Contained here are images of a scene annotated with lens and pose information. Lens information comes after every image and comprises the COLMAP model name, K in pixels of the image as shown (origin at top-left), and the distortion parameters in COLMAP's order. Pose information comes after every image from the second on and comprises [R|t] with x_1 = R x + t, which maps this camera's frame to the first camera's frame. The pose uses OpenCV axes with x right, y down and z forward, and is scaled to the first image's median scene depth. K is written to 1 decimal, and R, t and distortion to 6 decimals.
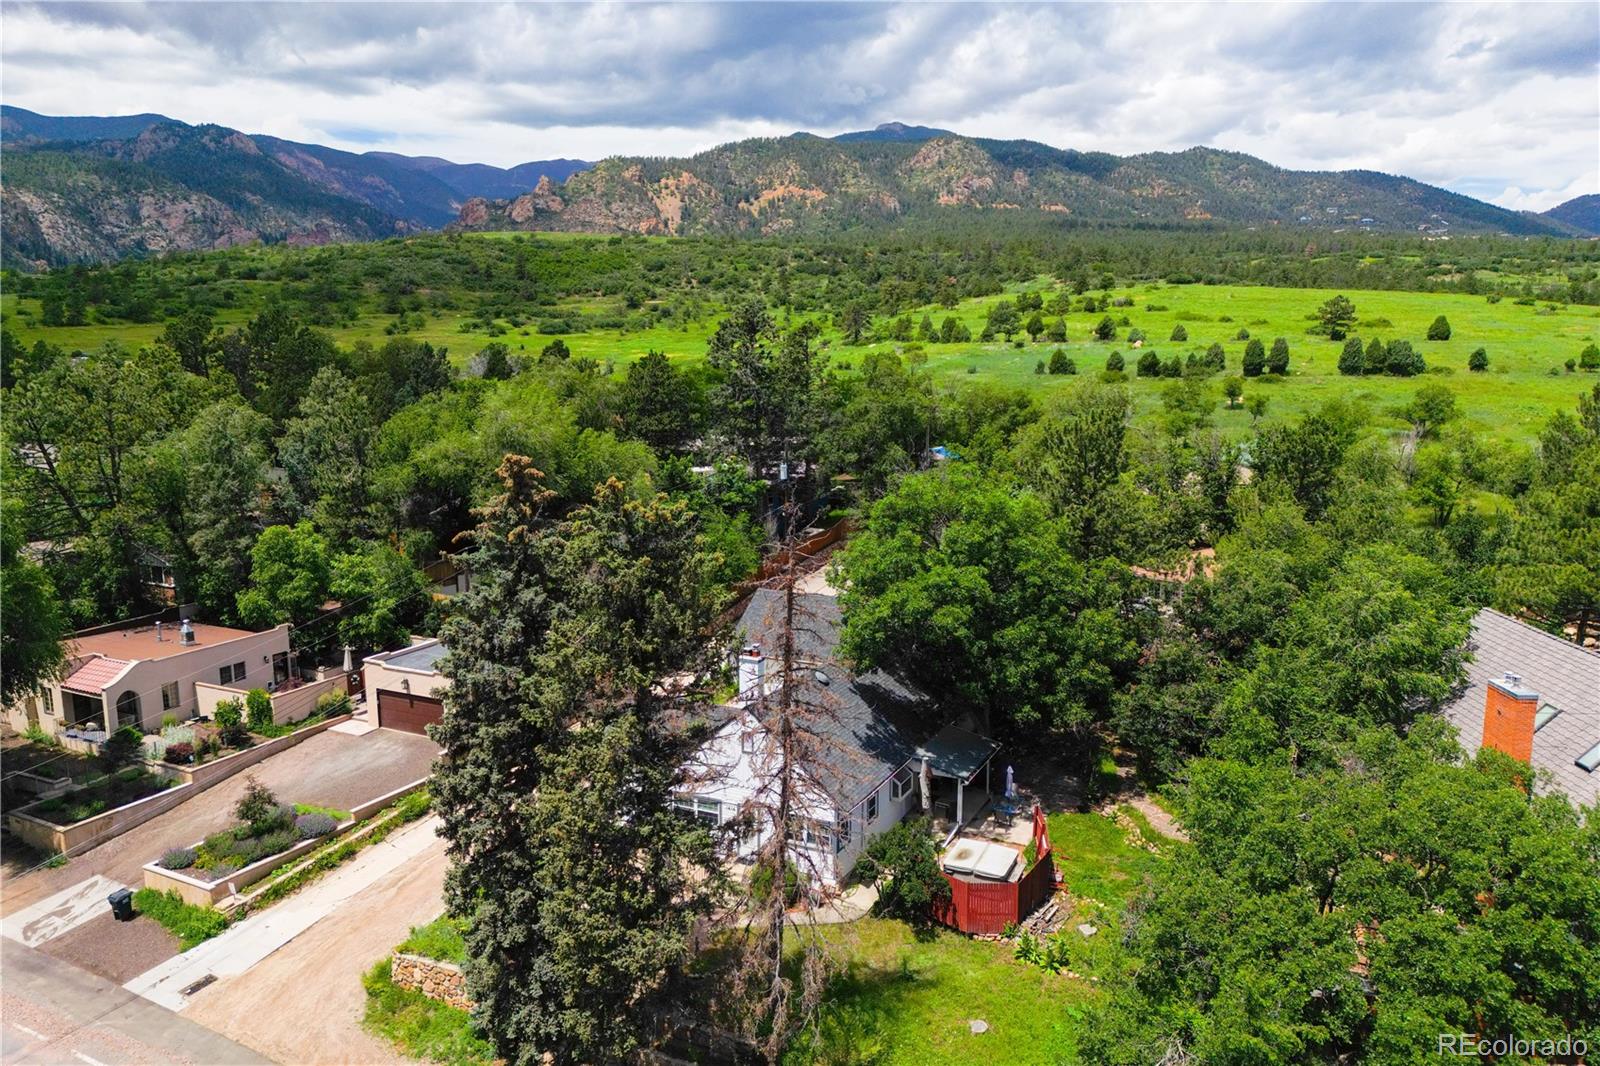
lens RADIAL K [[1141.7, 0, 800.0], [0, 1141.7, 533.0], [0, 0, 1]] dist [0.062670, -0.058323]
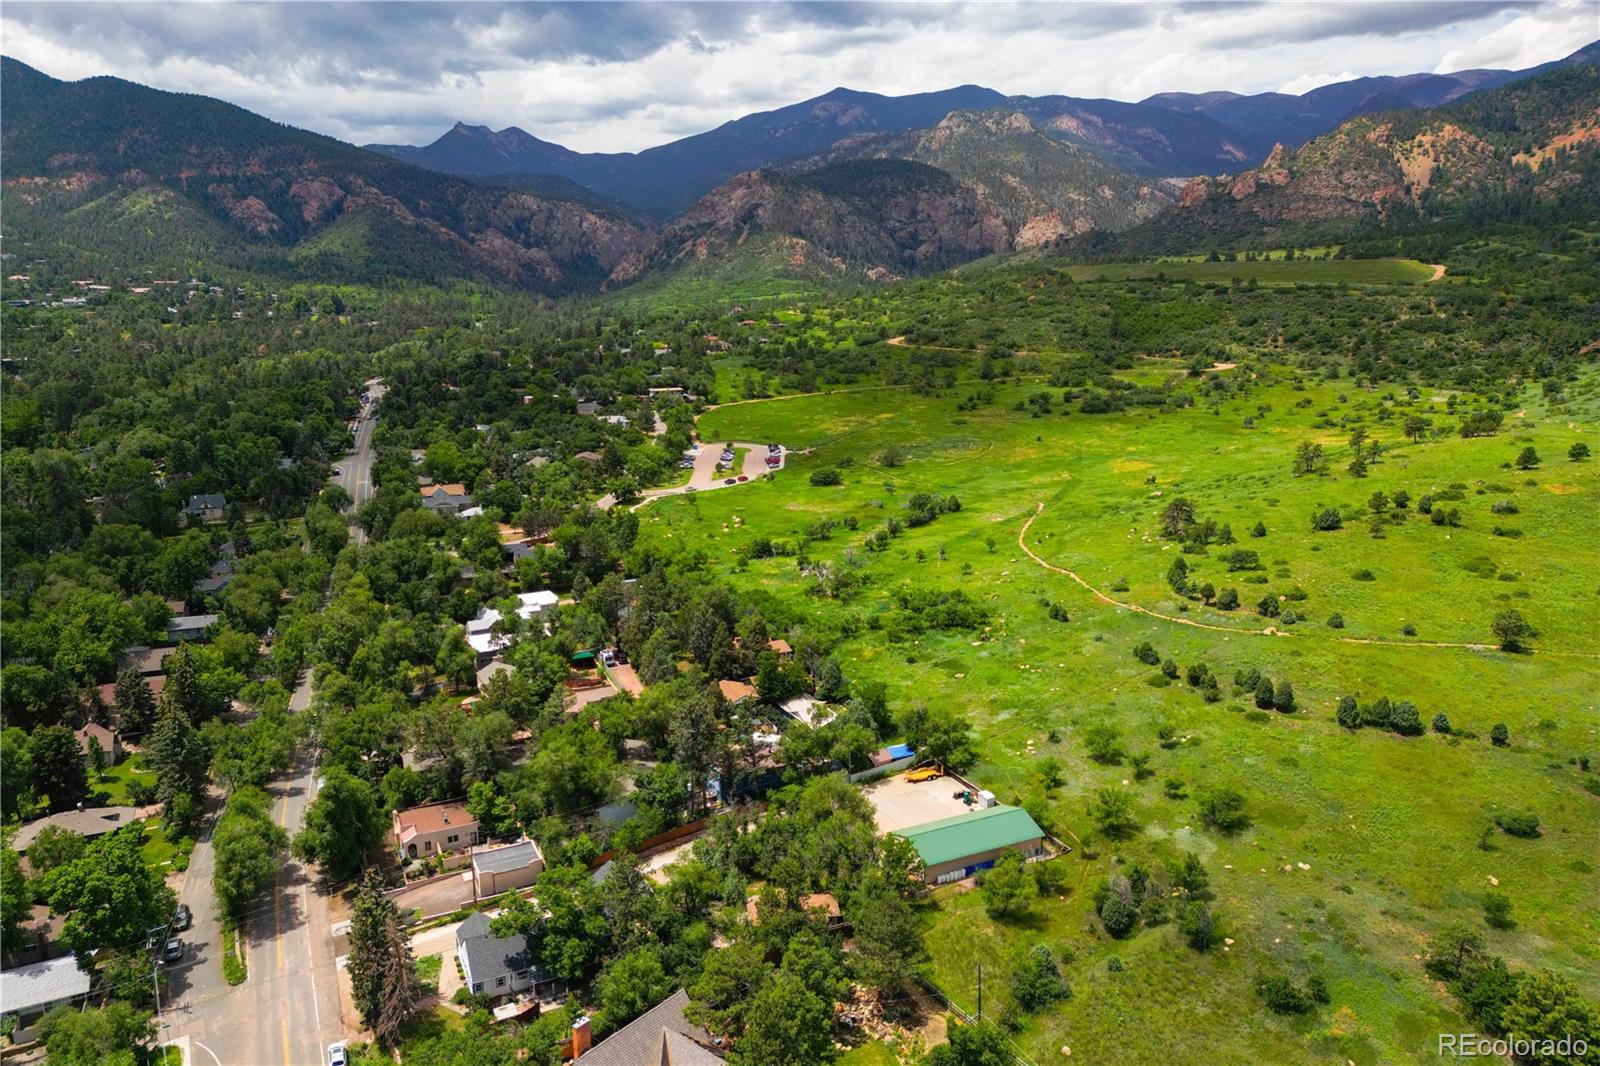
lens RADIAL K [[1141.7, 0, 800.0], [0, 1141.7, 533.0], [0, 0, 1]] dist [0.062670, -0.058323]
pose [[0.796318, 0.131330, -0.590448, 0.189986], [-0.092264, 0.991095, 0.096010, -0.105766], [0.597800, -0.021978, 0.801344, -0.077123]]
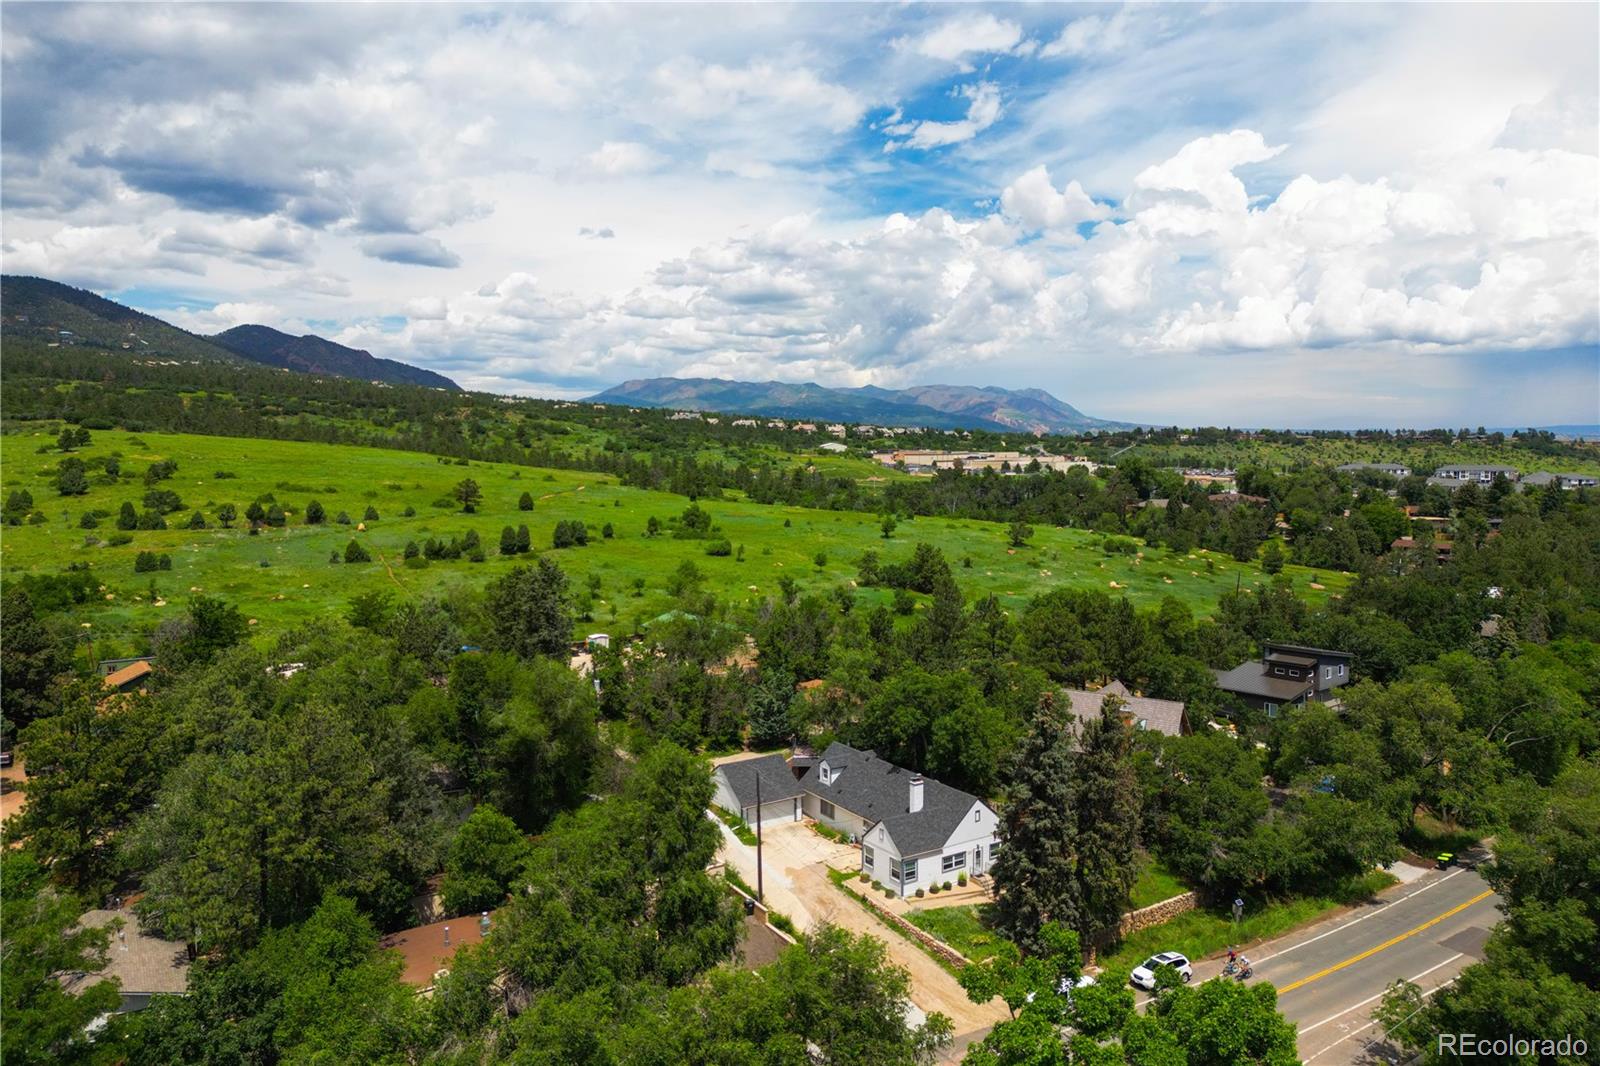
lens RADIAL K [[1141.7, 0, 800.0], [0, 1141.7, 533.0], [0, 0, 1]] dist [0.062670, -0.058323]
pose [[0.497199, -0.060893, 0.865497, -0.152847], [0.140079, 0.990081, -0.010813, -0.026197], [-0.856254, 0.126614, 0.500797, 0.014994]]
